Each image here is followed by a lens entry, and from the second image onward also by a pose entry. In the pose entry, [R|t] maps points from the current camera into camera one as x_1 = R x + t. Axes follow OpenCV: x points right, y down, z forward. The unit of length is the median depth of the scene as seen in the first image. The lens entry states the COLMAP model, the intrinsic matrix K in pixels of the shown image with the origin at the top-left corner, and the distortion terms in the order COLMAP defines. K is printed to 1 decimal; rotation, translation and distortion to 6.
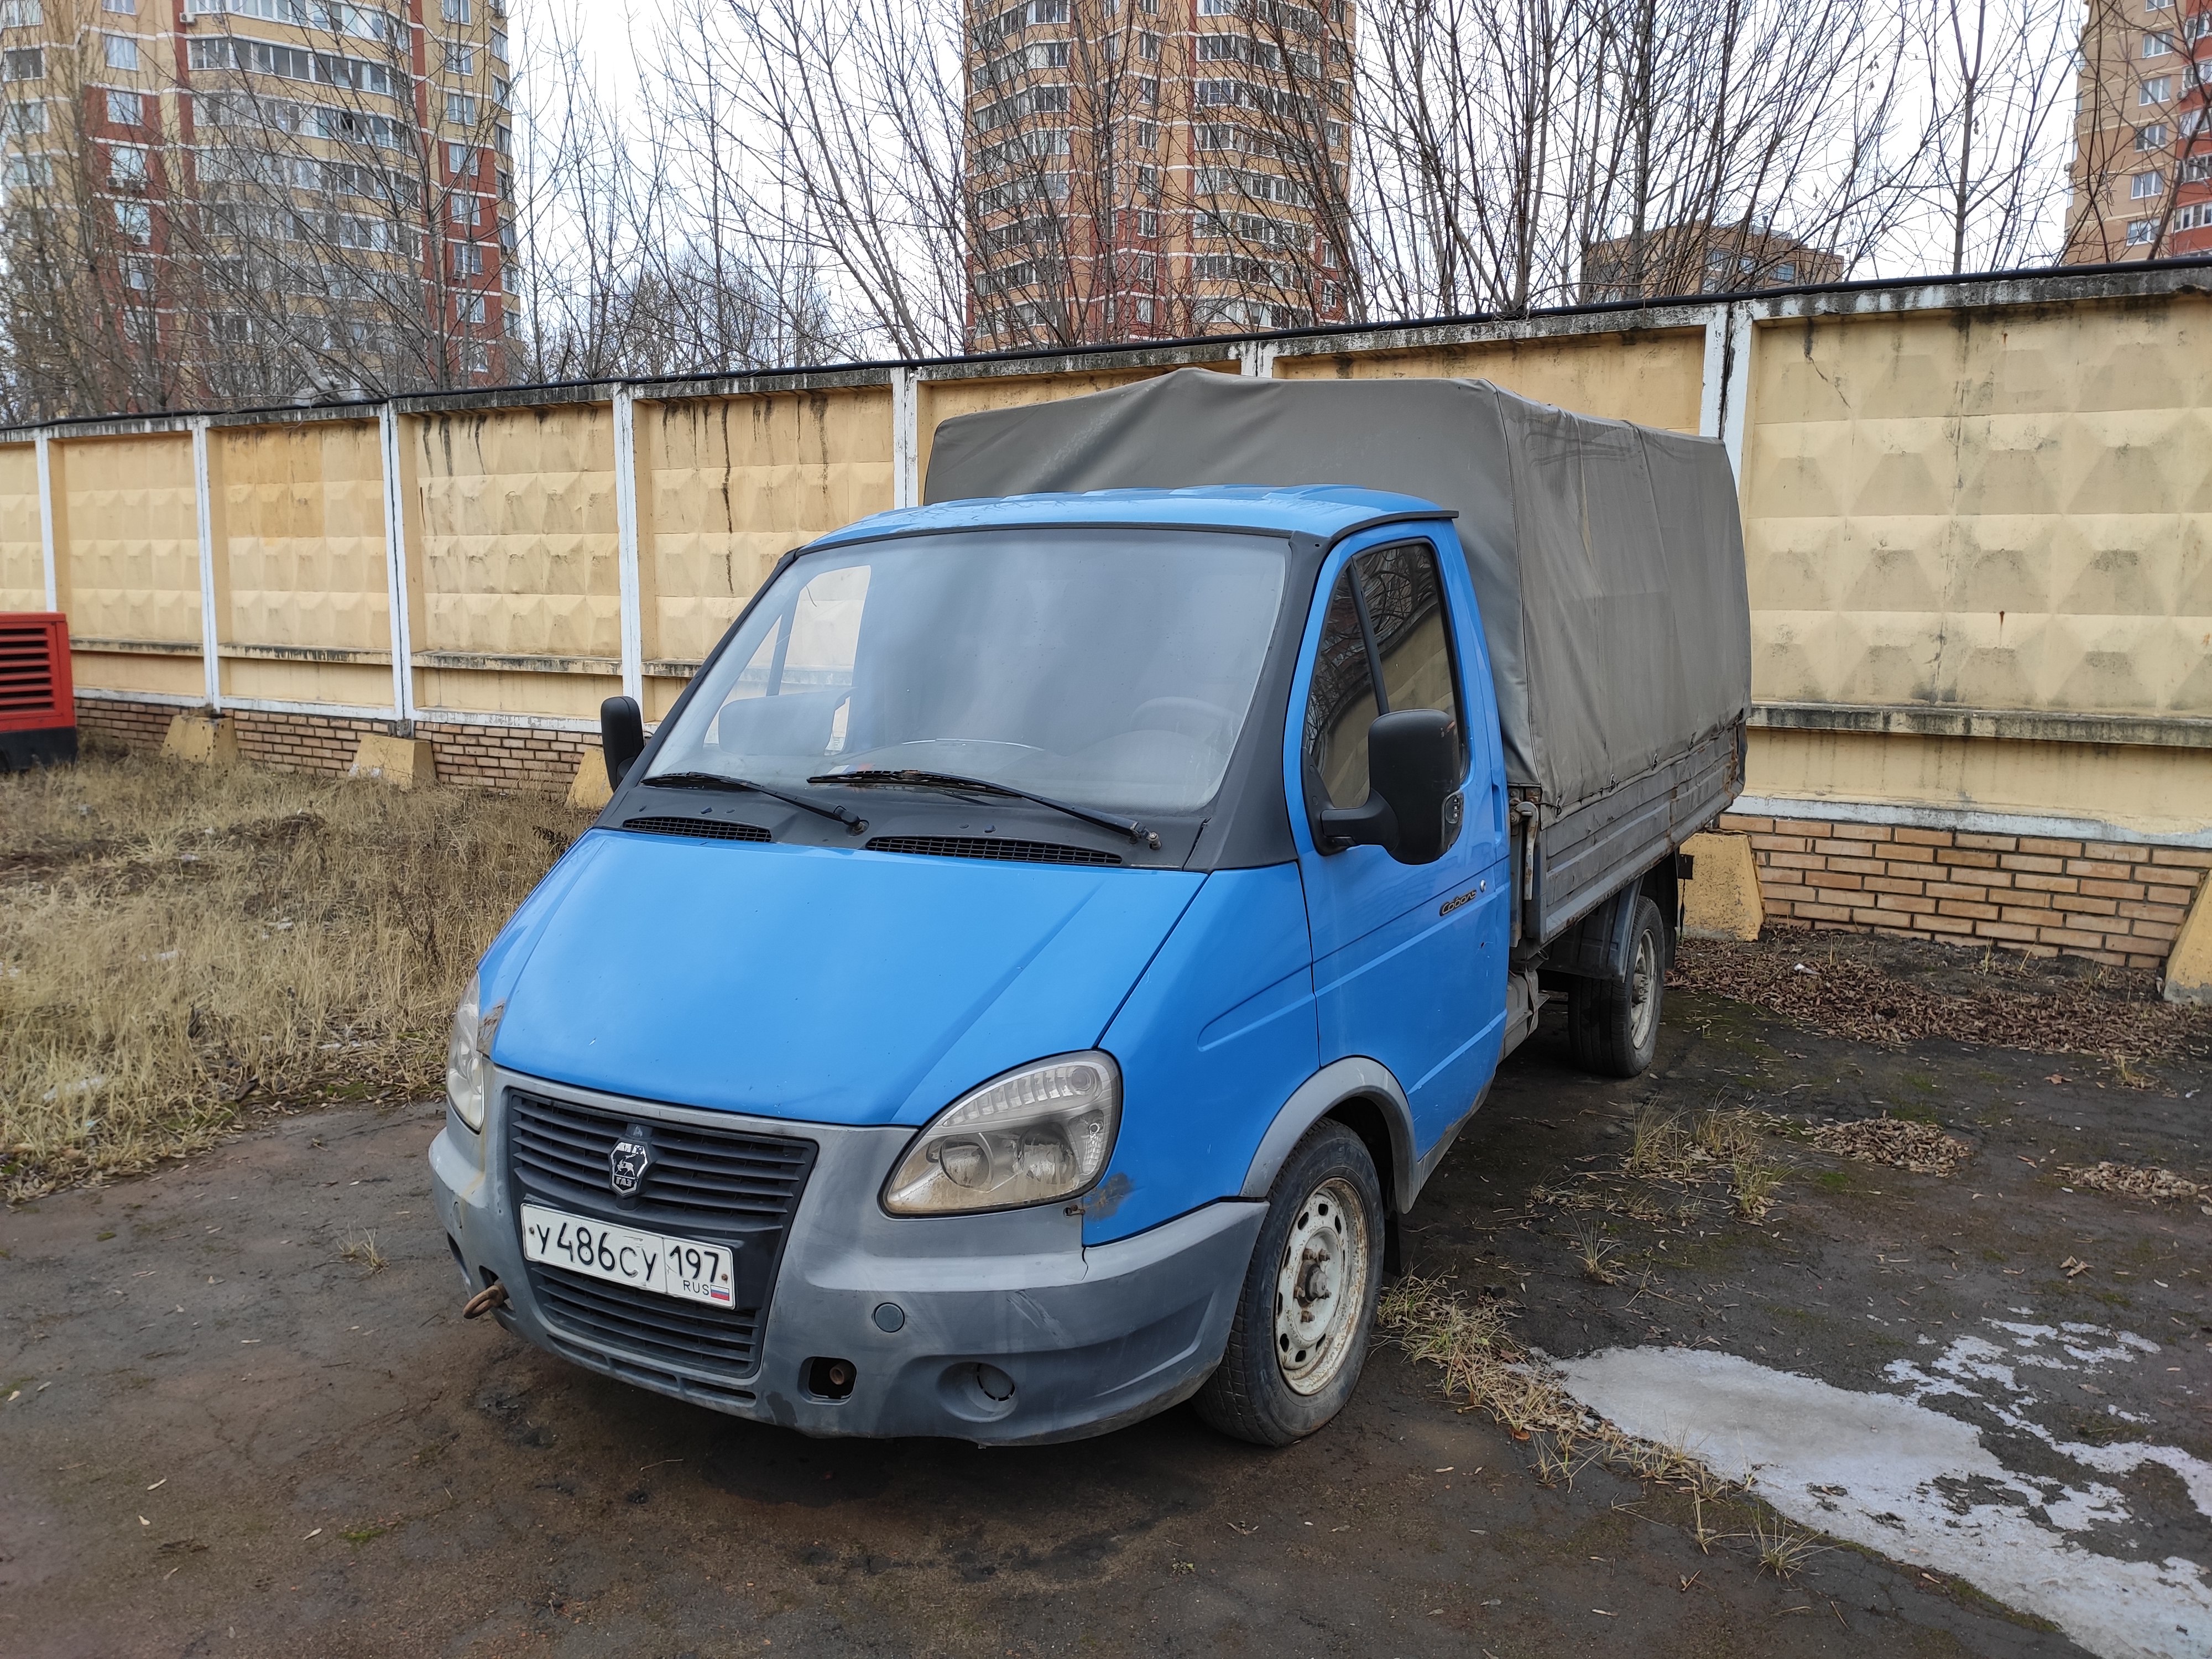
lens RADIAL K [[1645.9, 0, 1110.9], [0, 1645.9, 832.9], [0, 0, 1]] dist [0.086819, -0.112674]
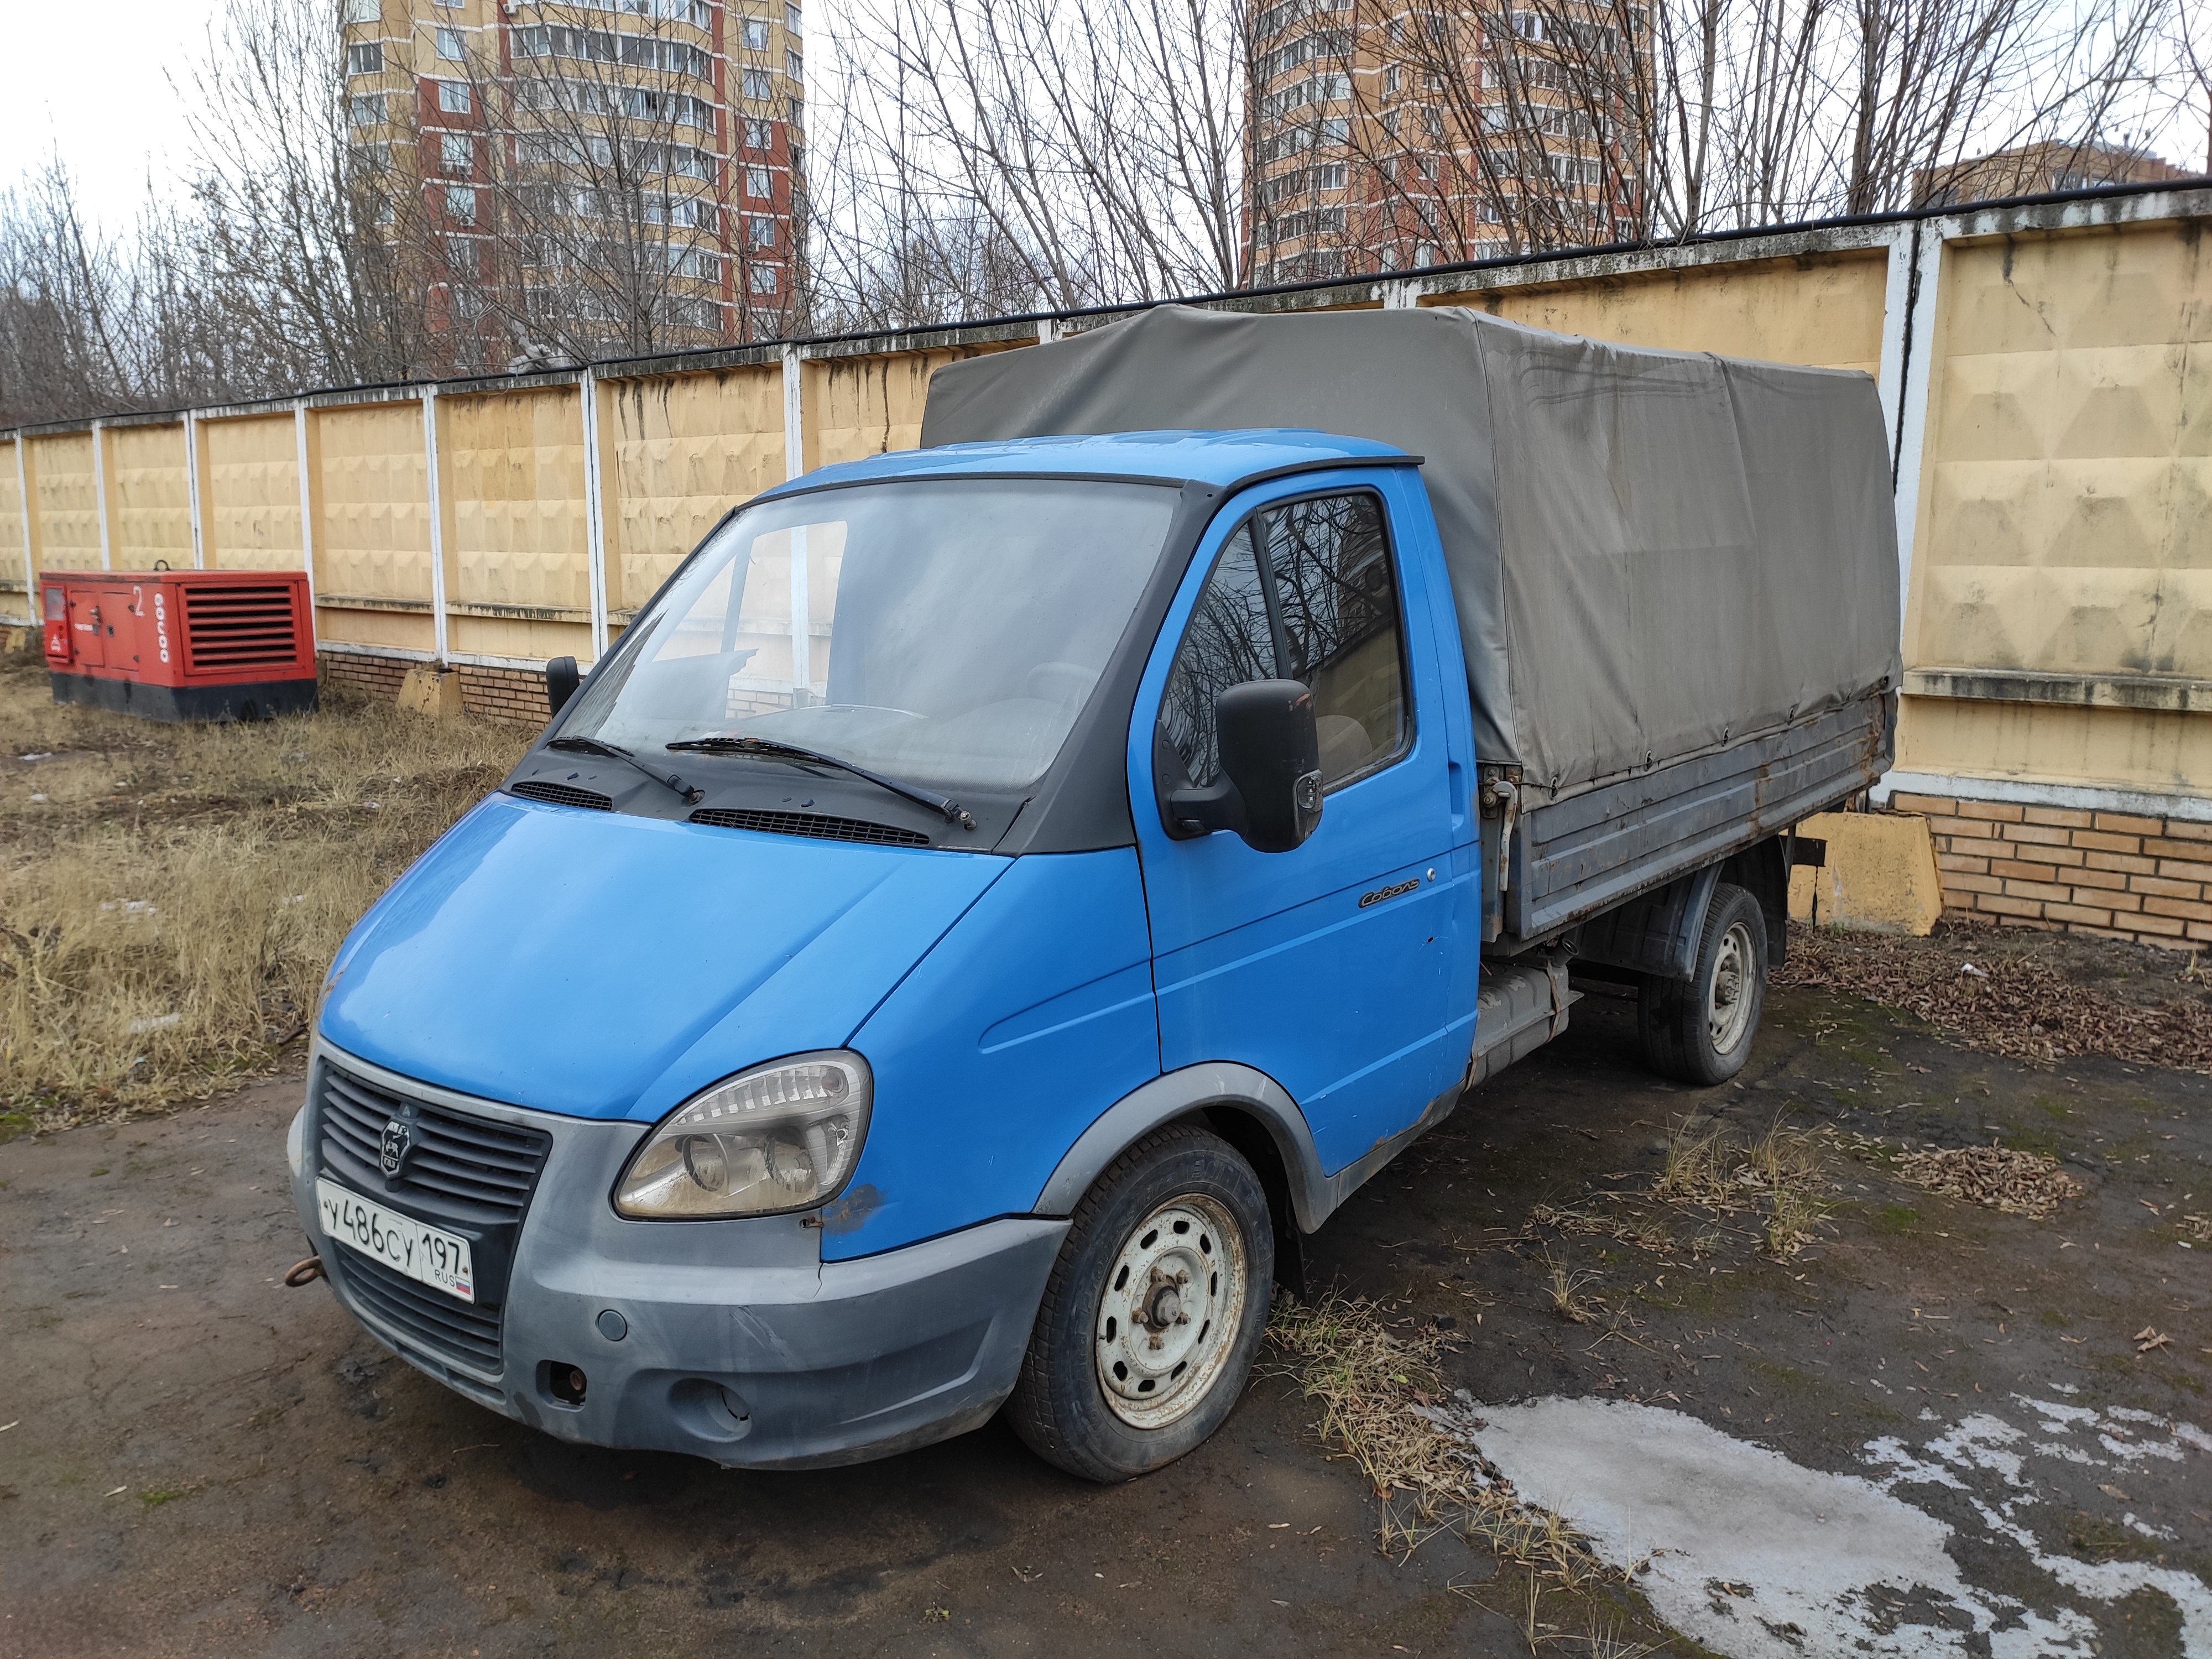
lens RADIAL K [[1645.9, 0, 1109.3], [0, 1645.9, 832.2], [0, 0, 1]] dist [0.086819, -0.112674]
pose [[0.986636, 0.023979, -0.161167, 0.179723], [-0.020078, 0.999466, 0.025791, -0.009837], [0.161700, -0.022211, 0.986590, 0.077687]]
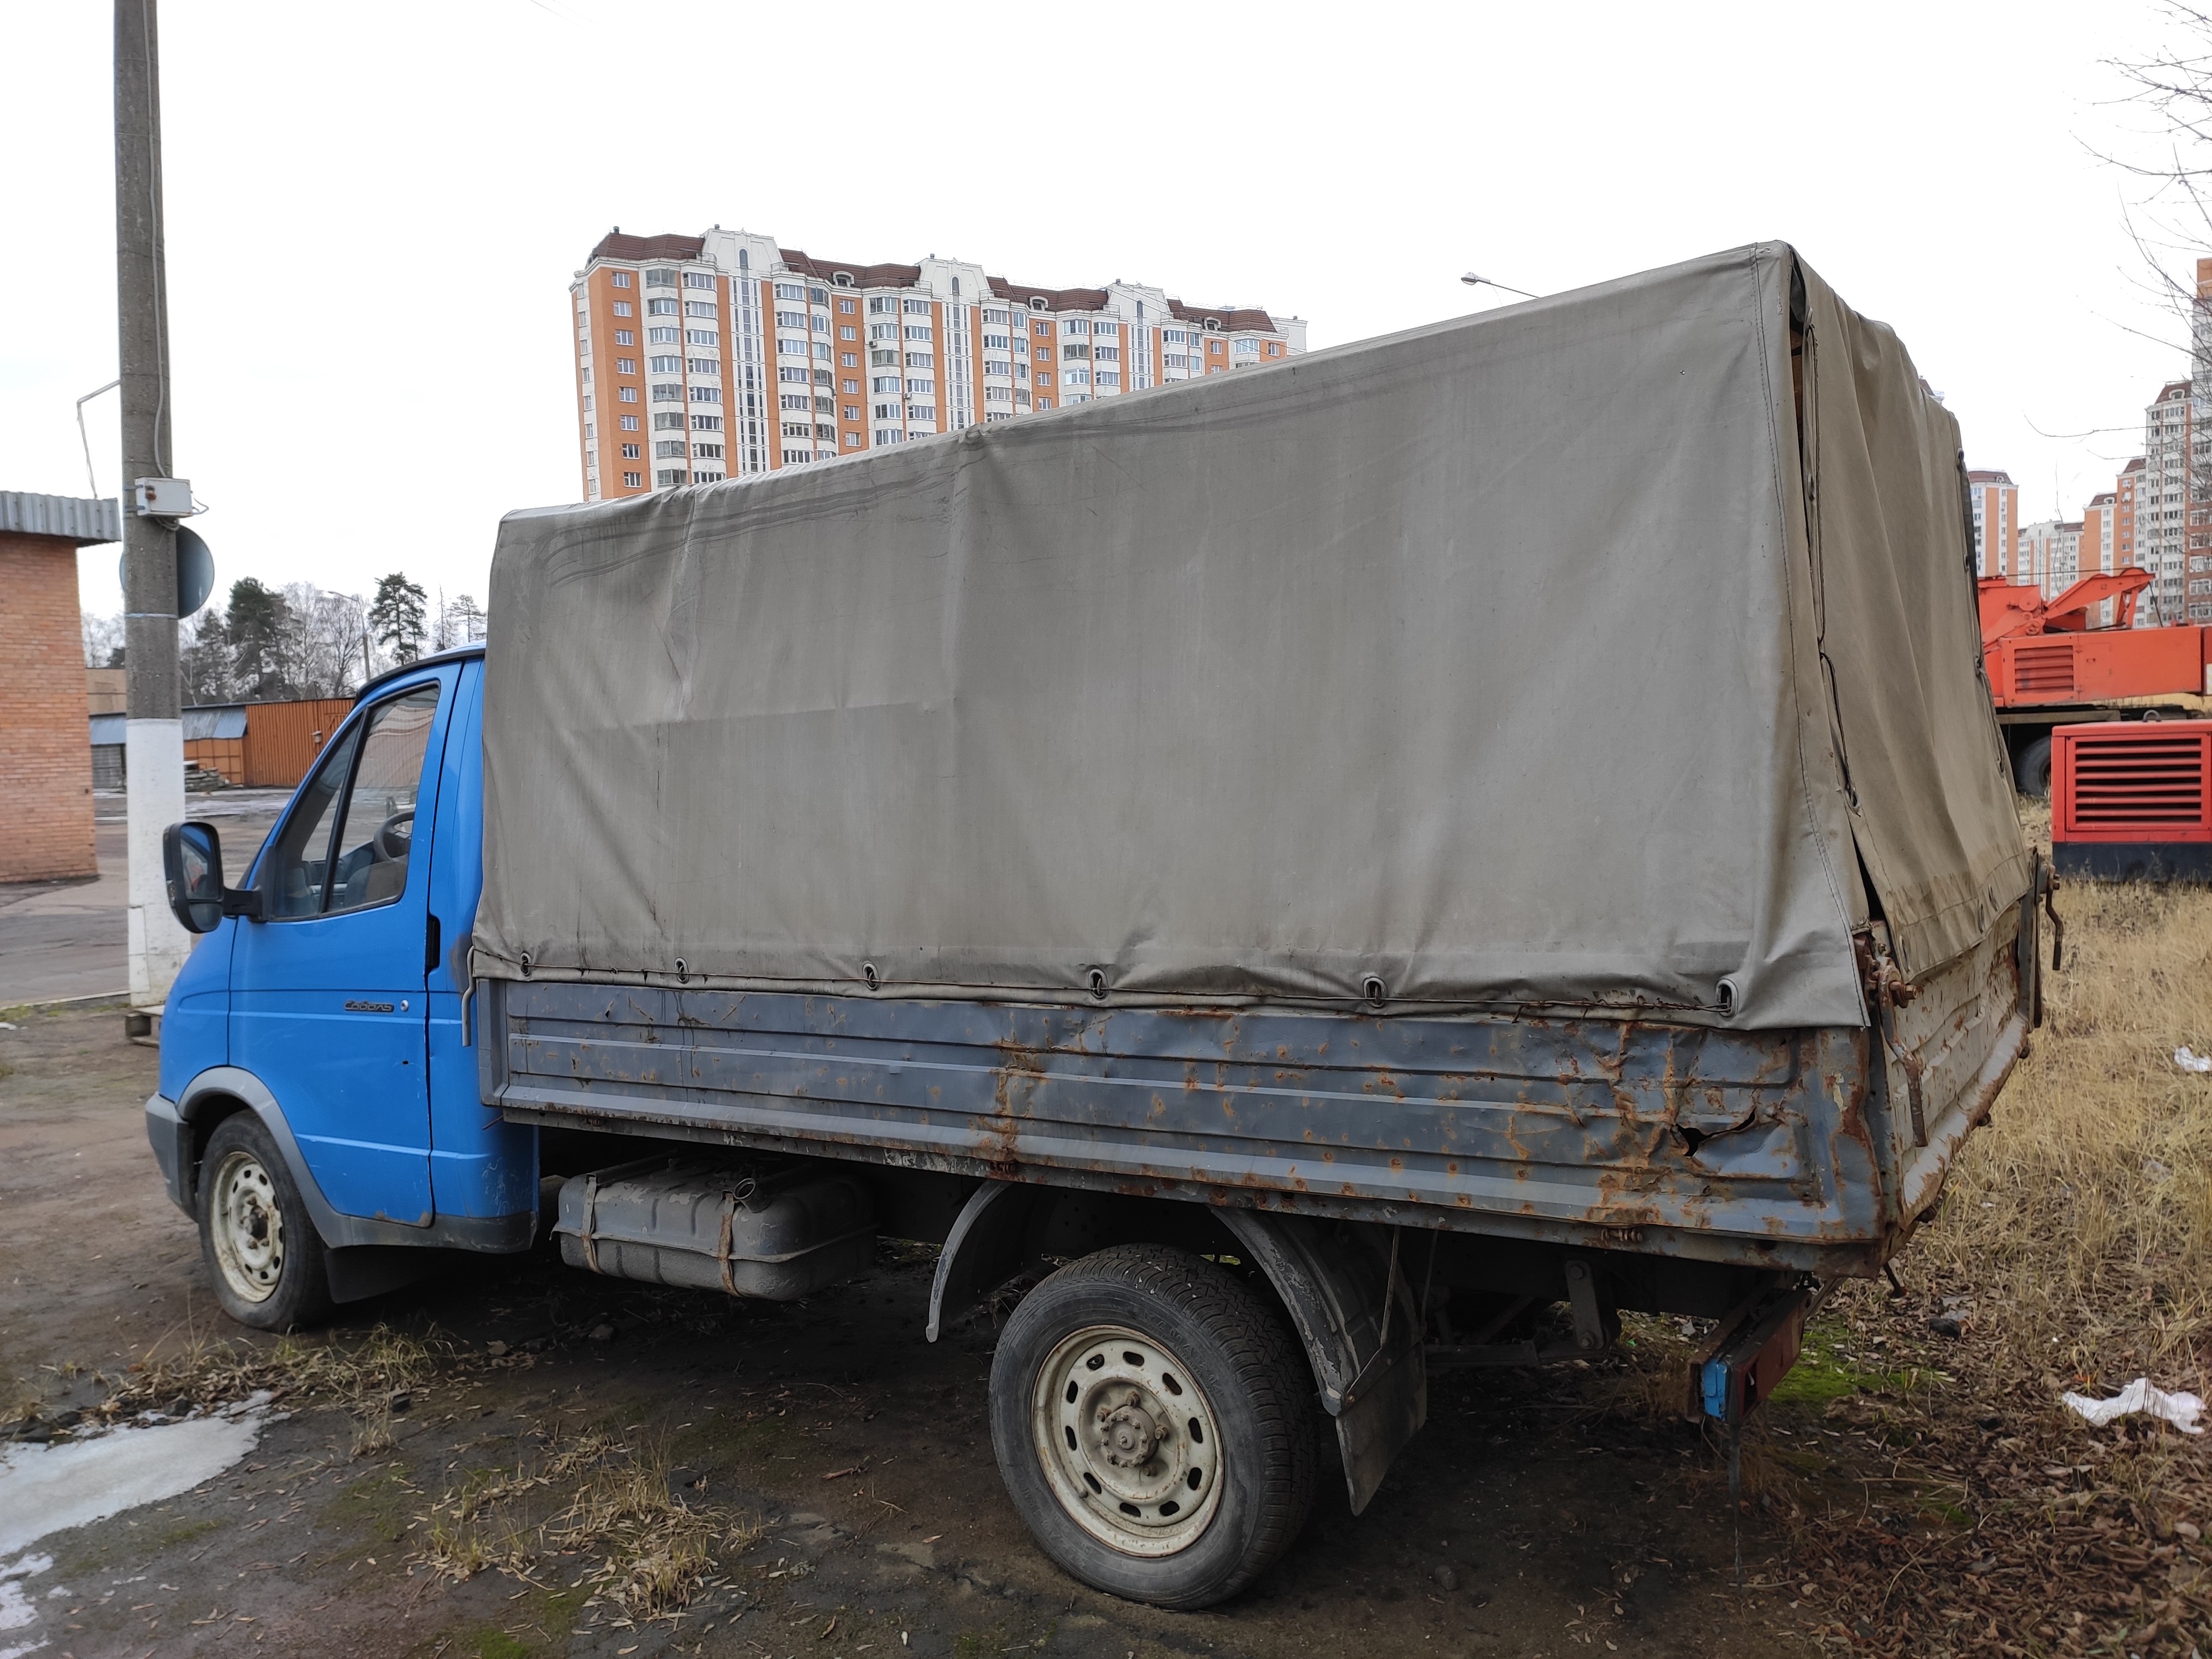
lens RADIAL K [[1645.9, 0, 1123.4], [0, 1645.9, 832.8], [0, 0, 1]] dist [0.086819, -0.112674]
pose [[-0.066239, 0.052996, -0.996395, 1.140045], [-0.112014, 0.991881, 0.060203, -0.175787], [0.991496, 0.115598, -0.059765, 1.376172]]
